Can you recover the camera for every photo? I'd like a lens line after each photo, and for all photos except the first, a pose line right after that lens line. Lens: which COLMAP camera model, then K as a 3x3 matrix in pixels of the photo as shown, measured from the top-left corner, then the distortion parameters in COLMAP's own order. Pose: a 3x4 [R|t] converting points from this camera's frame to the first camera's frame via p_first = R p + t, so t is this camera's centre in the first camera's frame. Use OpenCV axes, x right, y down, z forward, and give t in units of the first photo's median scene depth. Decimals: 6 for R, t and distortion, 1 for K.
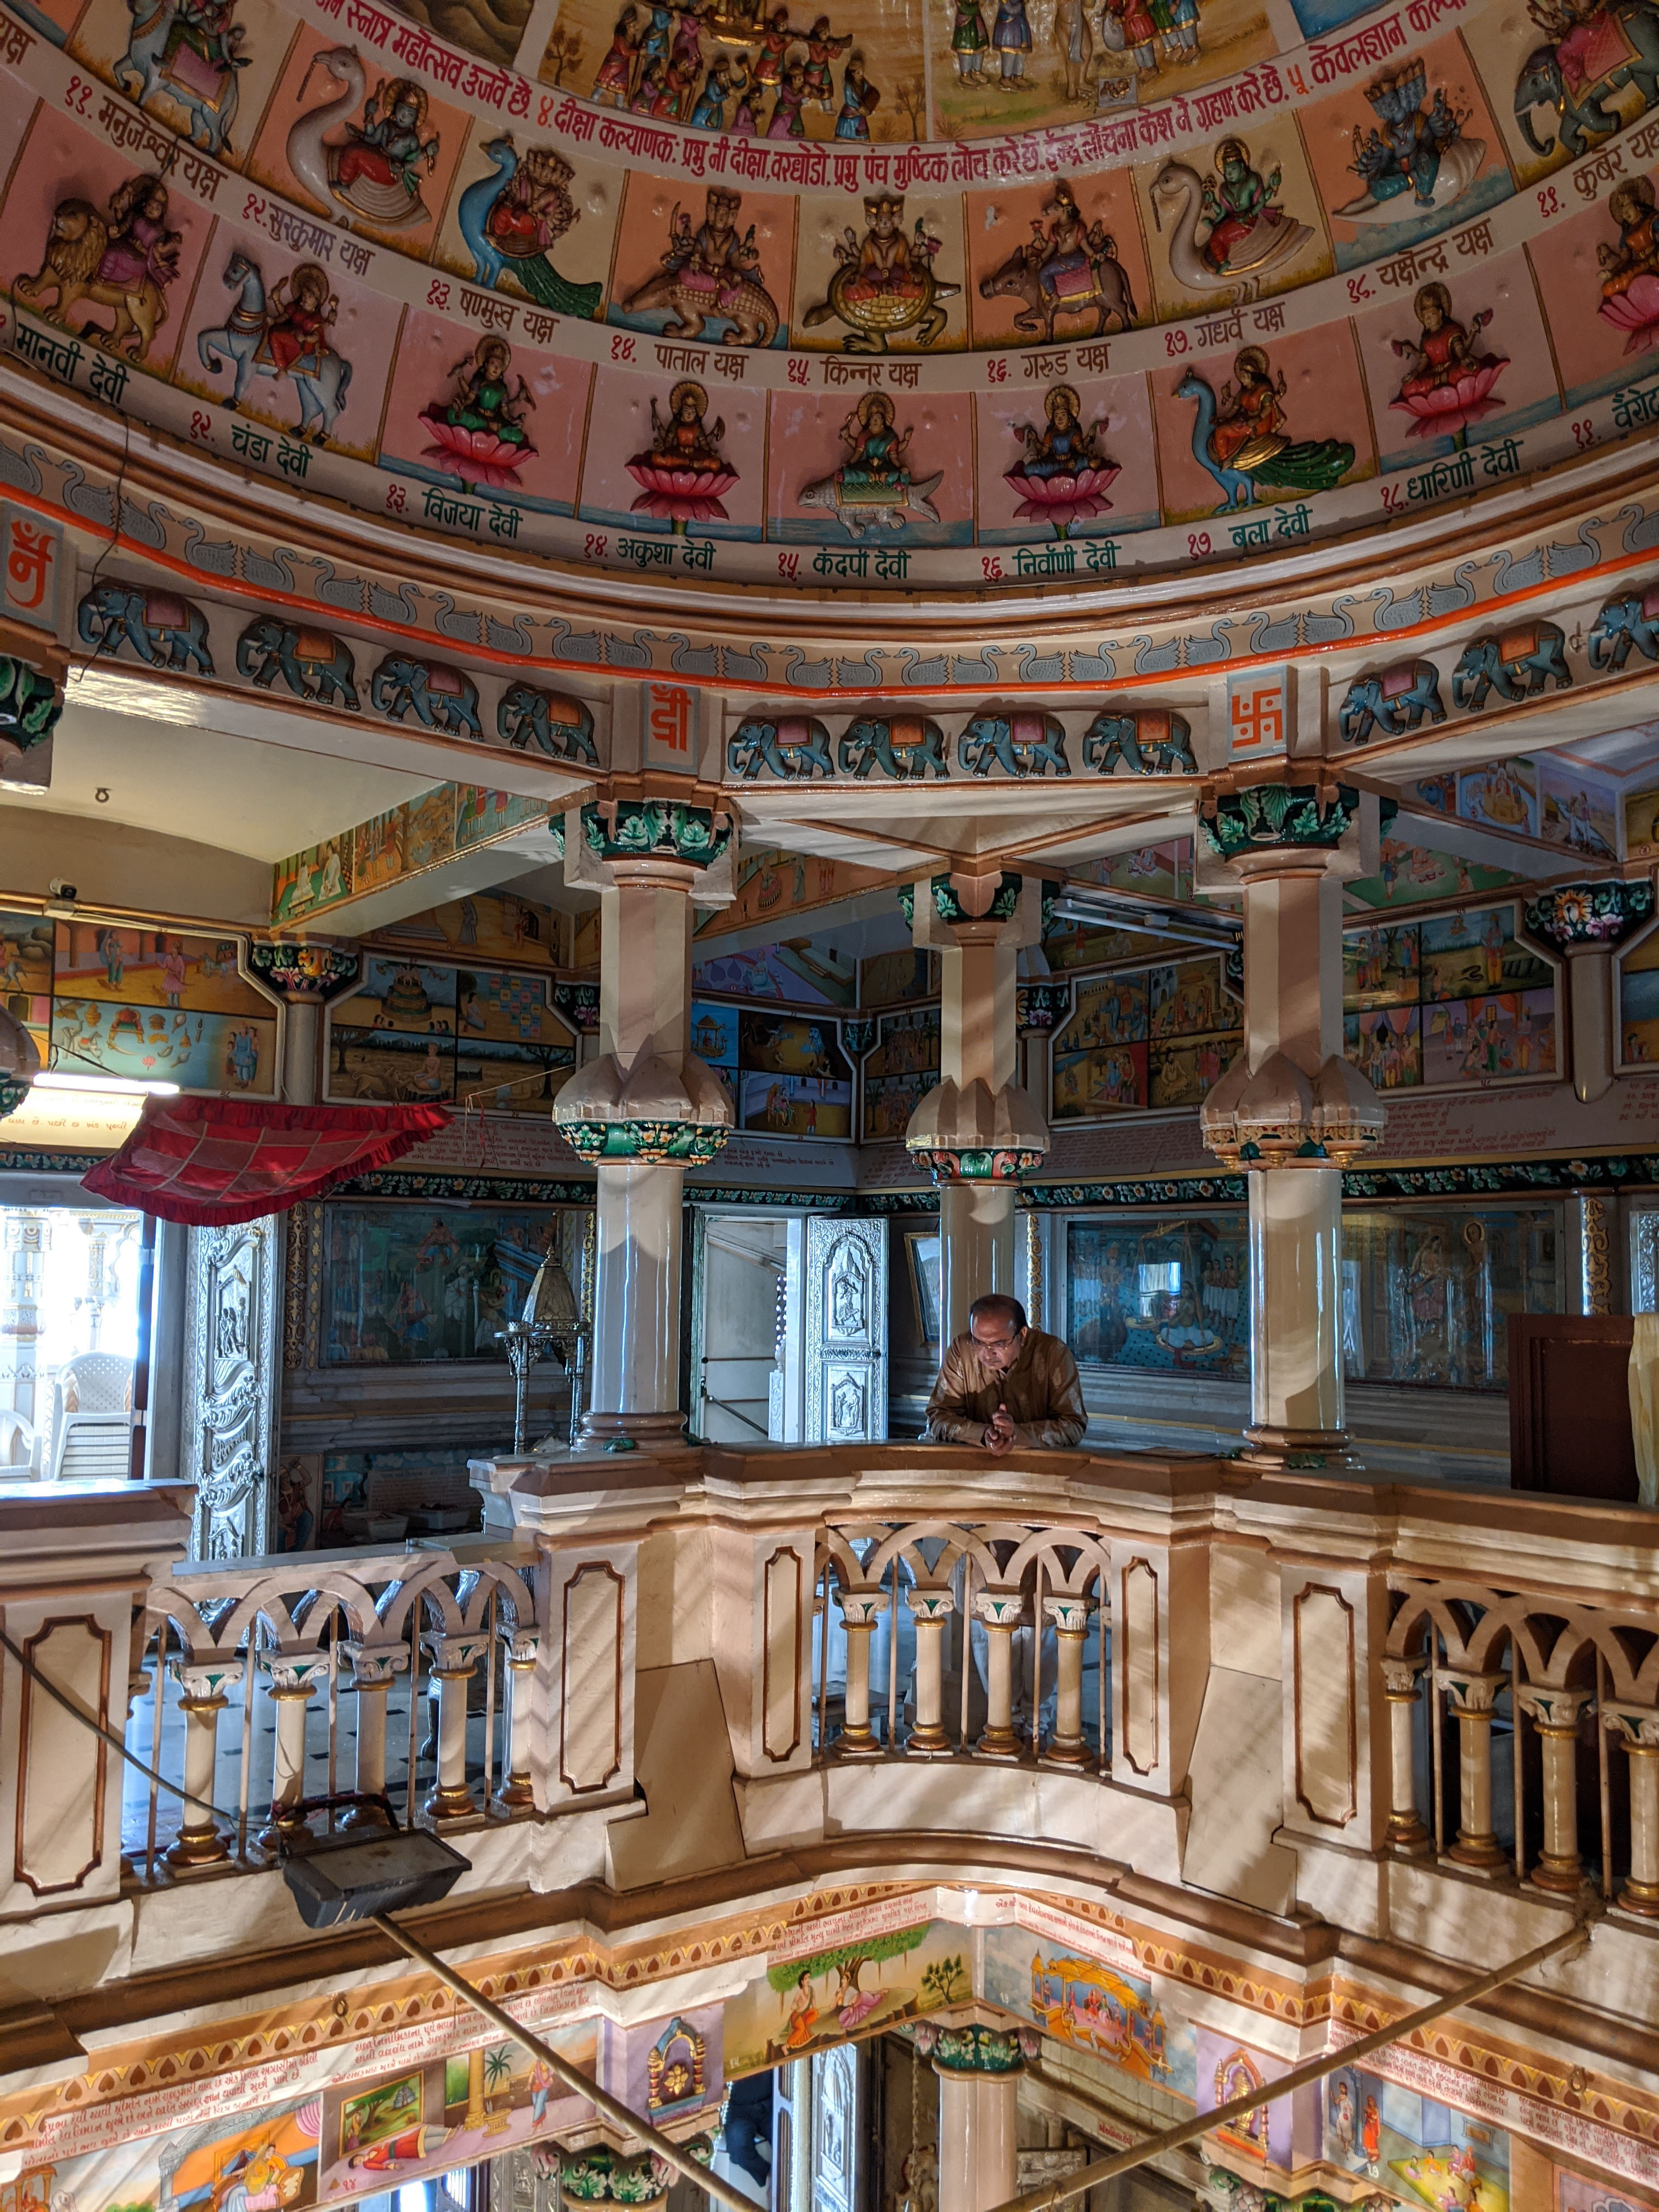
lens RADIAL K [[1760.9, 0, 840.5], [0, 1760.9, 1150.3], [0, 0, 1]] dist [0.075014, -0.136616]
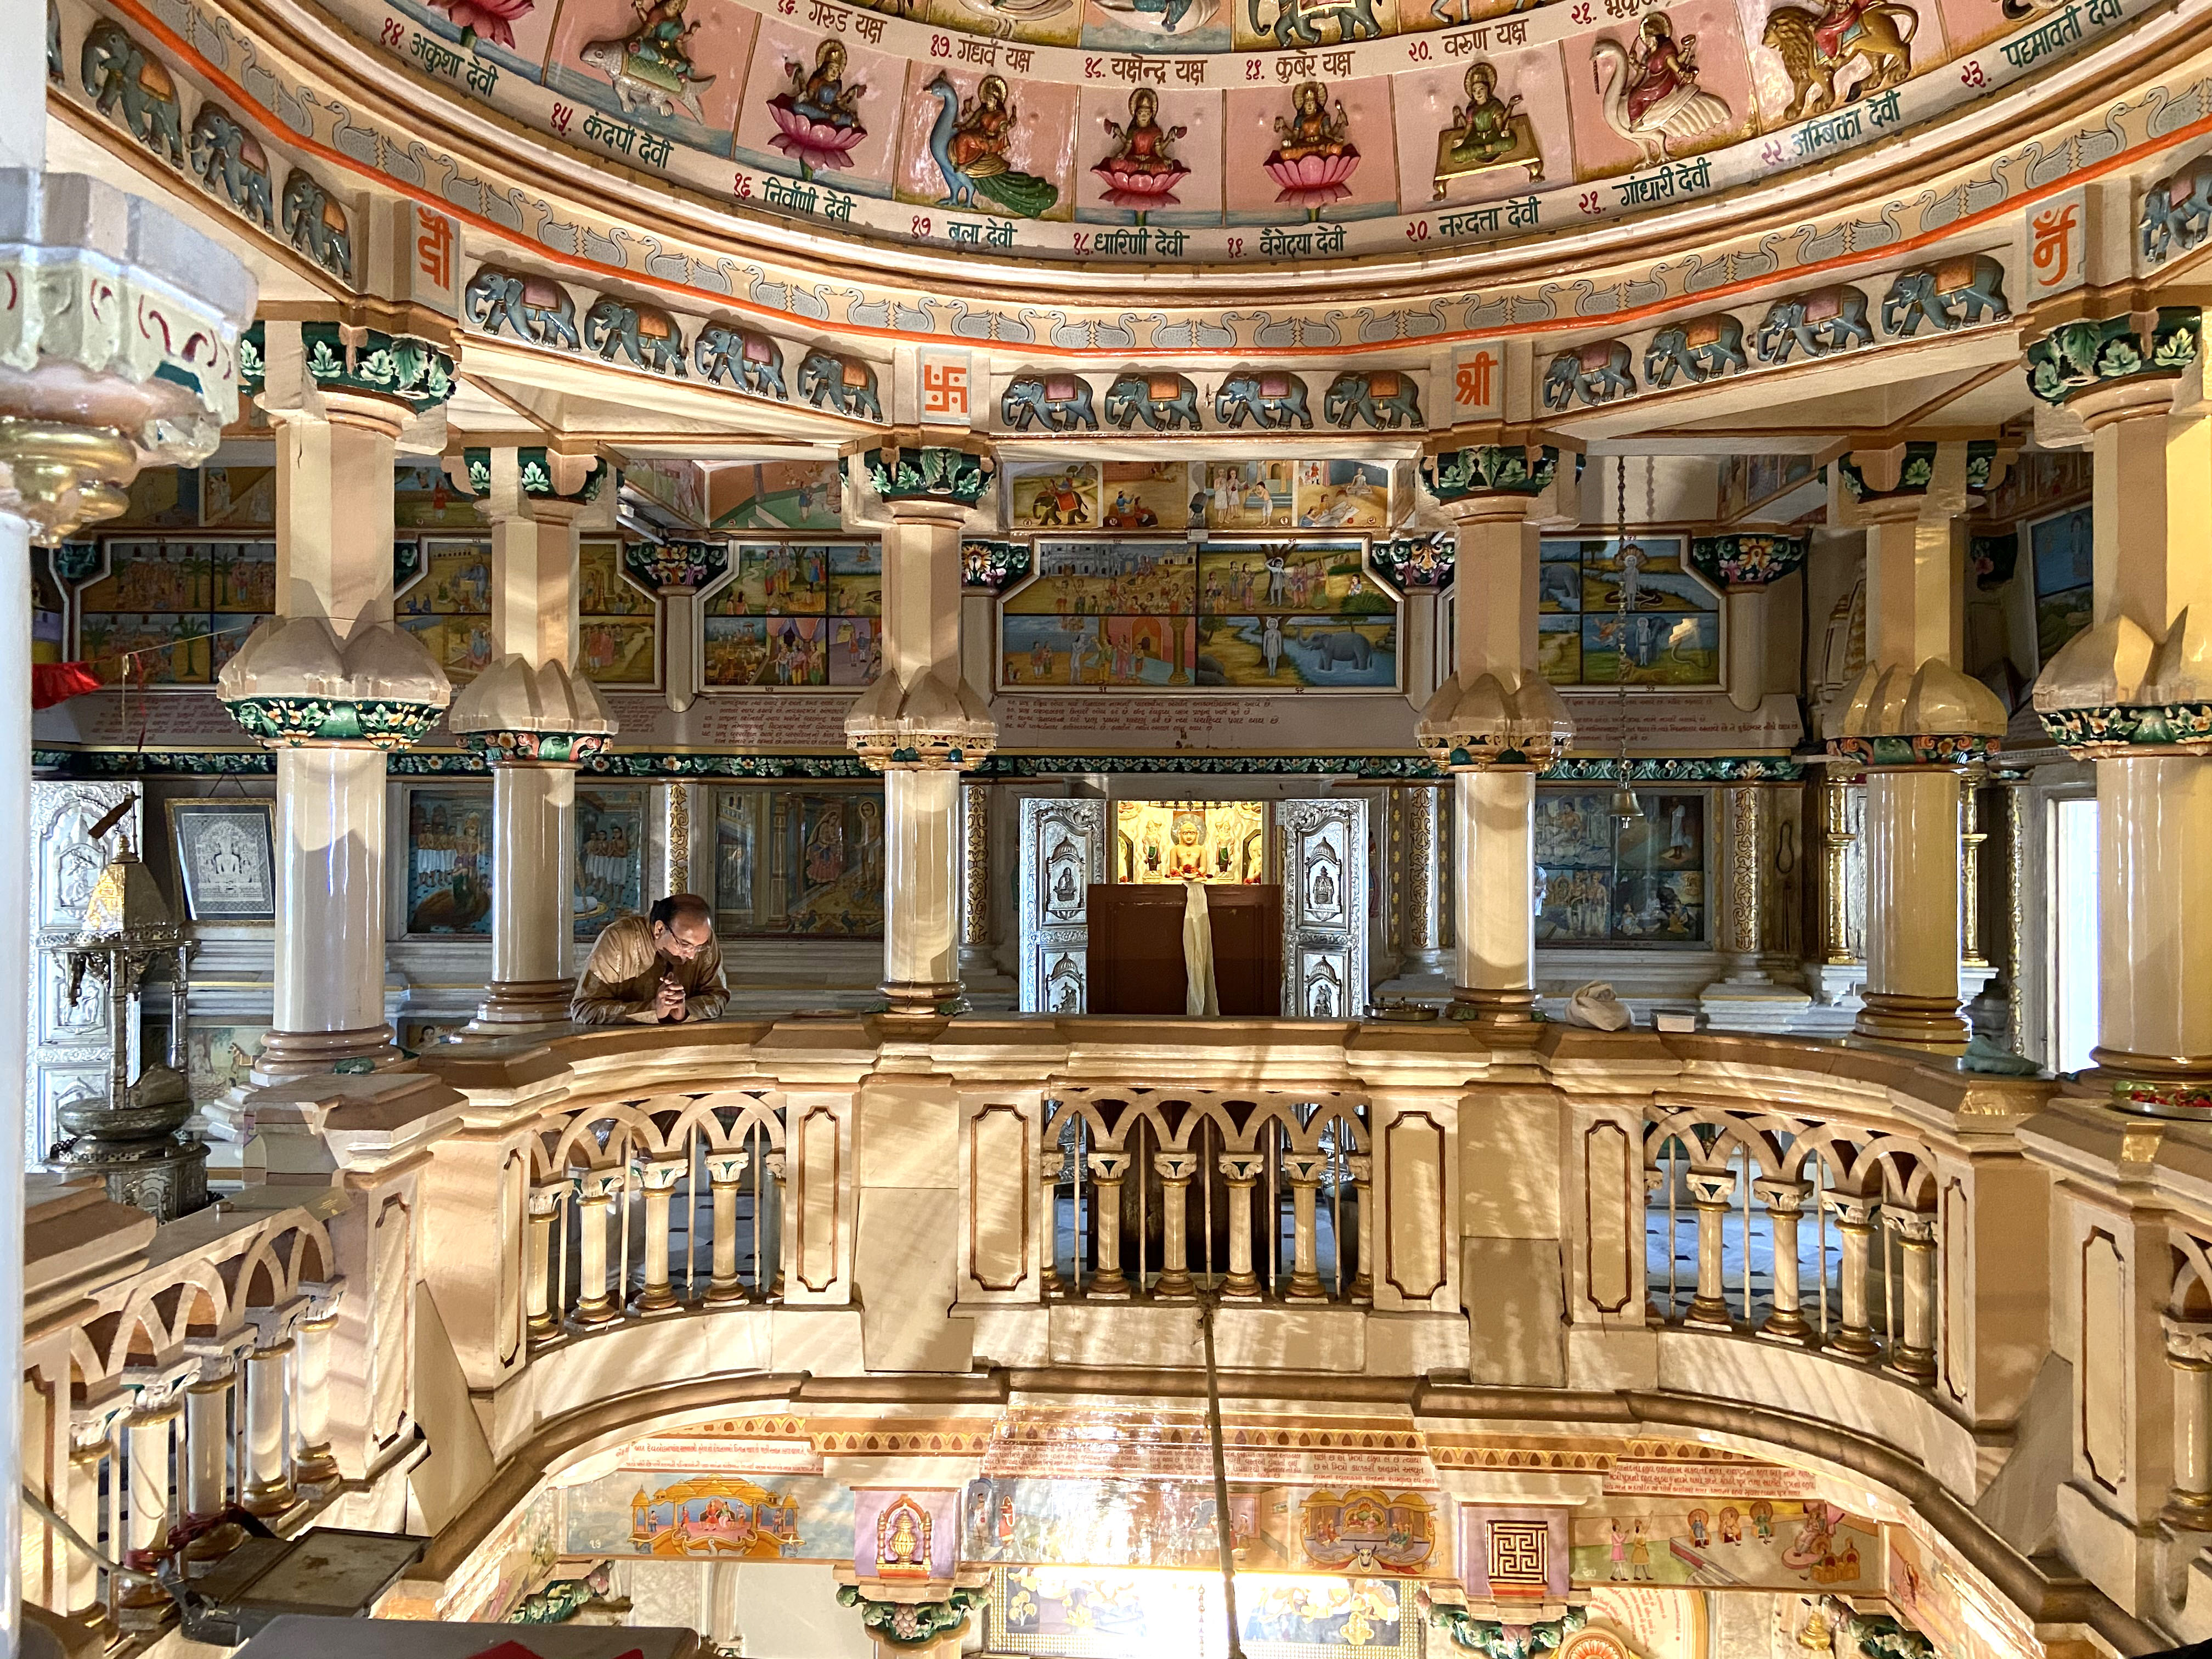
lens RADIAL K [[1658.5, 0, 1097.5], [0, 1658.5, 808.4], [0, 0, 1]] dist [0.125756, -0.158757]
pose [[0.651679, 0.000426, 0.758495, -0.555666], [-0.055751, 0.997322, 0.047340, -0.024149], [-0.756443, -0.073137, 0.649958, 0.182384]]
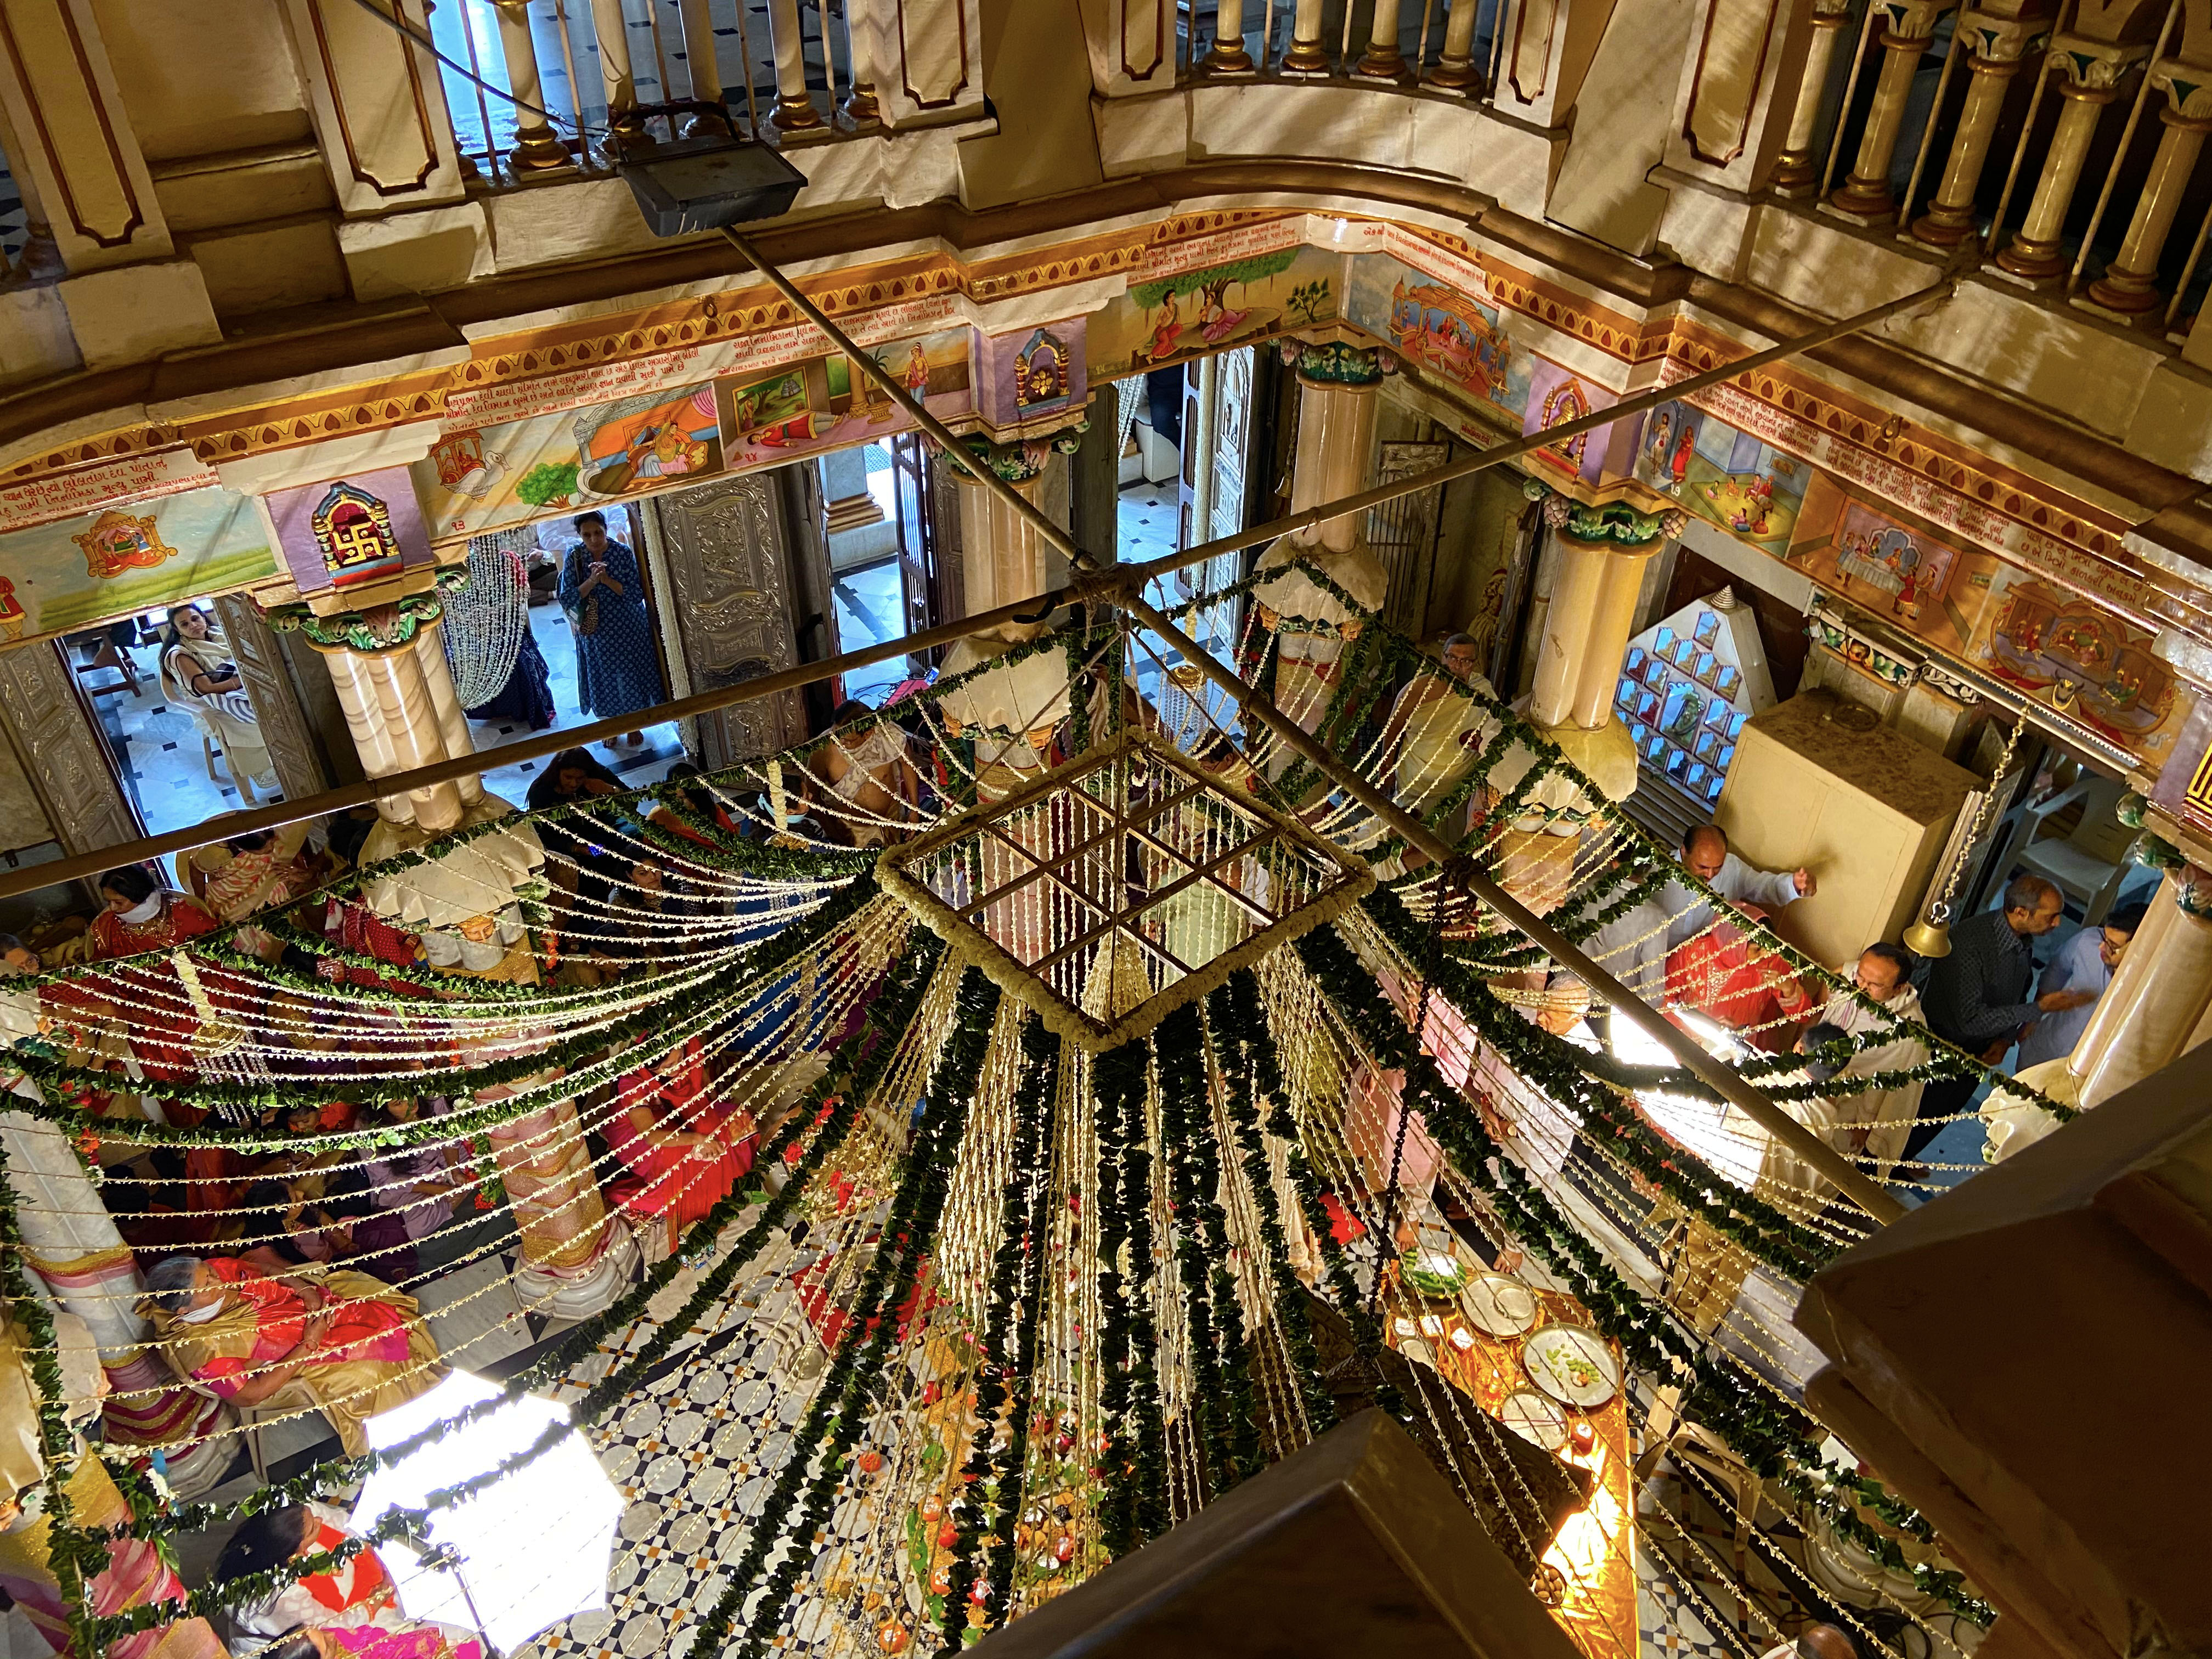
lens RADIAL K [[1661.8, 0, 1115.8], [0, 1661.8, 801.3], [0, 0, 1]] dist [0.125222, -0.160073]
pose [[0.993021, 0.068336, -0.096124, 0.069795], [0.014938, 0.735592, 0.677260, 0.017164], [0.116989, -0.673970, 0.729437, 0.085236]]
